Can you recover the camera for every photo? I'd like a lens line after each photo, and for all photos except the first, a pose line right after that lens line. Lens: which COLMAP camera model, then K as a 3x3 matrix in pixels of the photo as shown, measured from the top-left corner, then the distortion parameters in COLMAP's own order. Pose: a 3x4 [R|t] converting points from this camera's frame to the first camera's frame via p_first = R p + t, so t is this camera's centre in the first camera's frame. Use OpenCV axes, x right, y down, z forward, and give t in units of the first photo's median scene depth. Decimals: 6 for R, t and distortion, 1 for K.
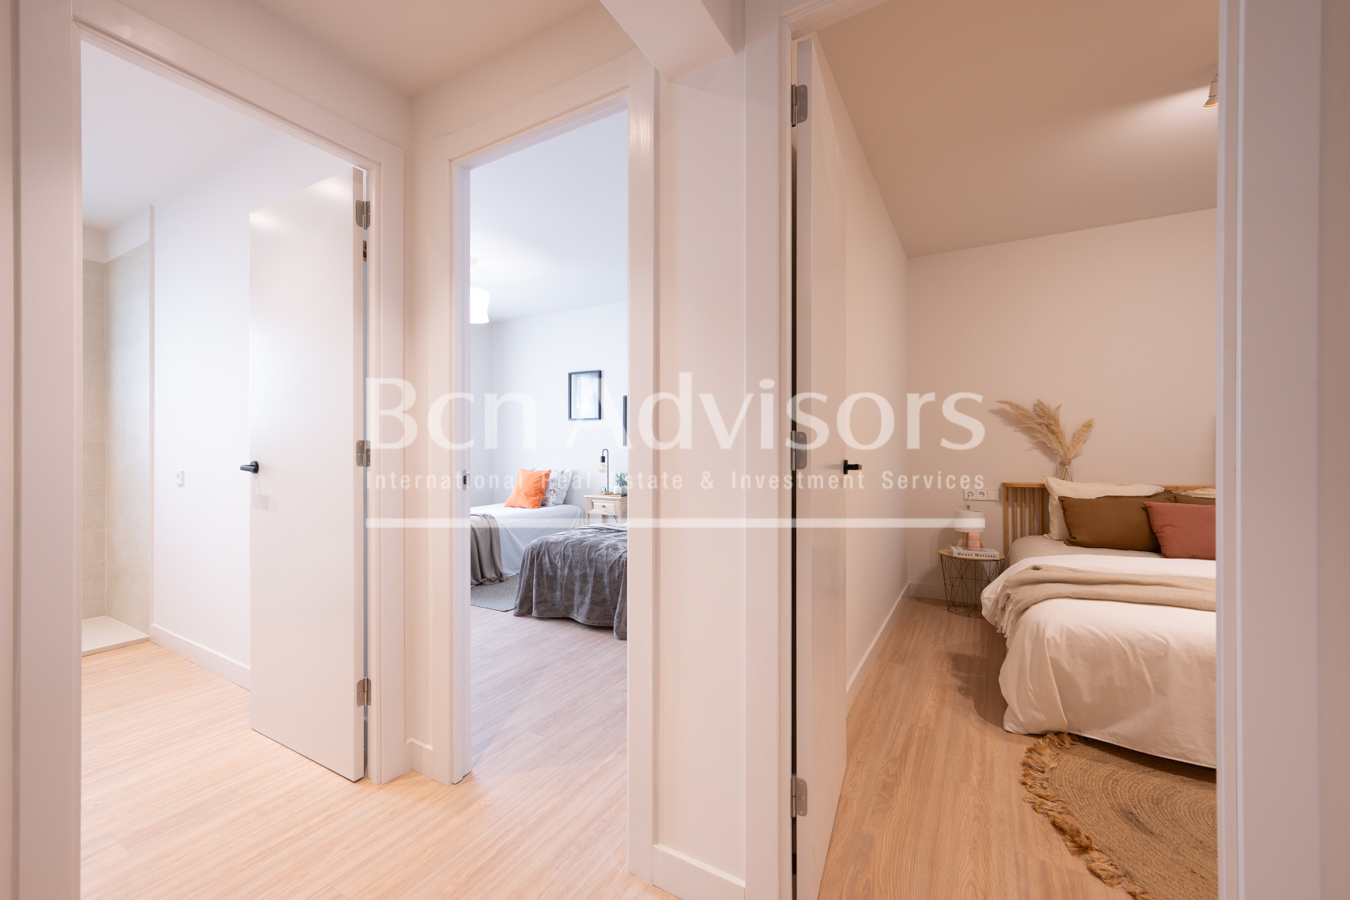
lens RADIAL K [[537.0, 0, 647.2], [0, 537.0, 447.5], [0, 0, 1]] dist [0.001334, 0.001331]
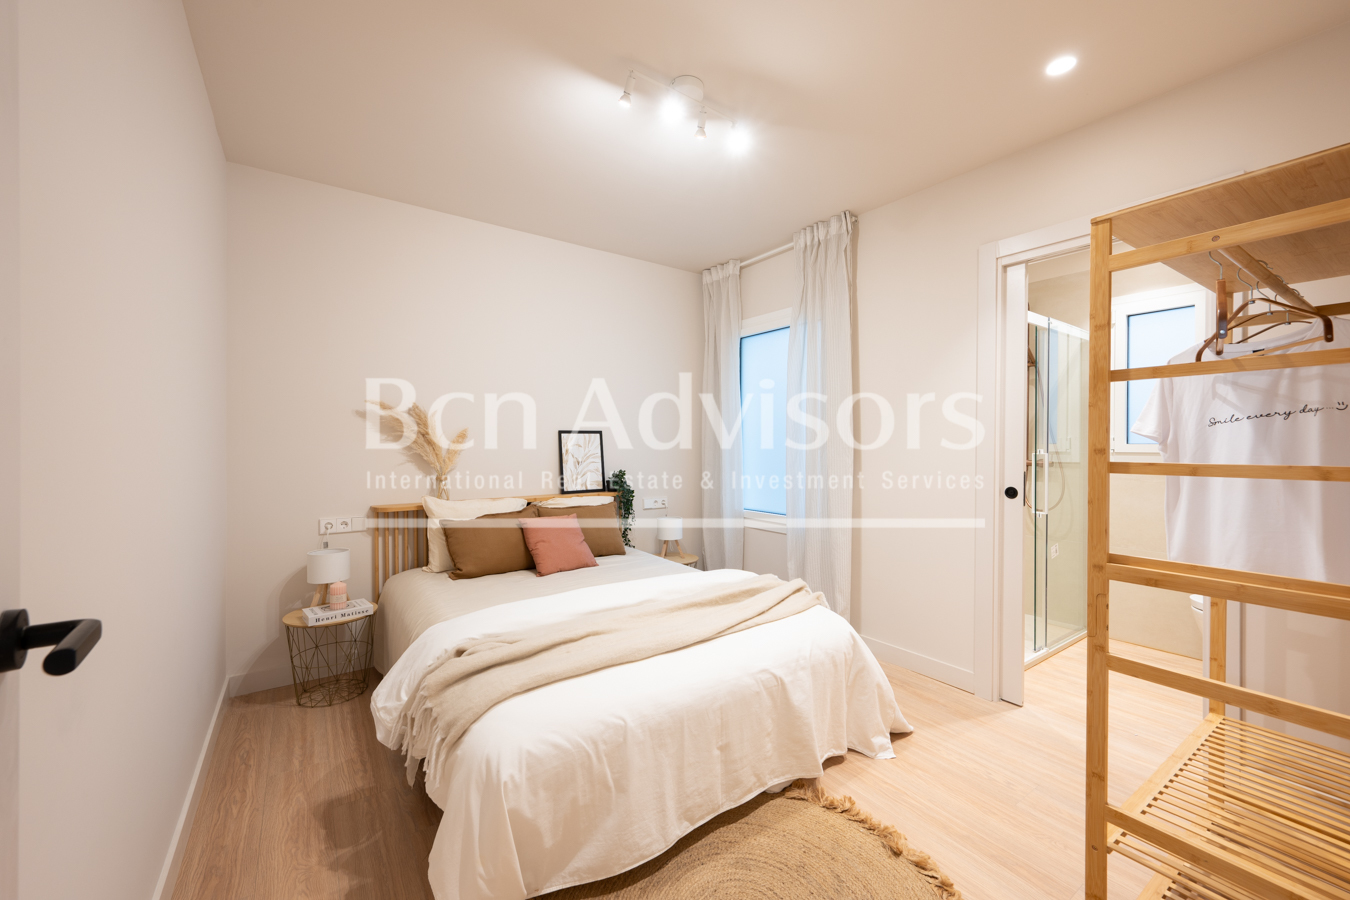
lens RADIAL K [[537.0, 0, 679.9], [0, 537.0, 444.7], [0, 0, 1]] dist [0.001334, 0.001331]
pose [[0.388903, -0.001104, 0.921278, 0.162901], [-0.003230, 0.999992, 0.002562, -0.036673], [-0.921273, -0.003972, 0.388896, 0.390496]]
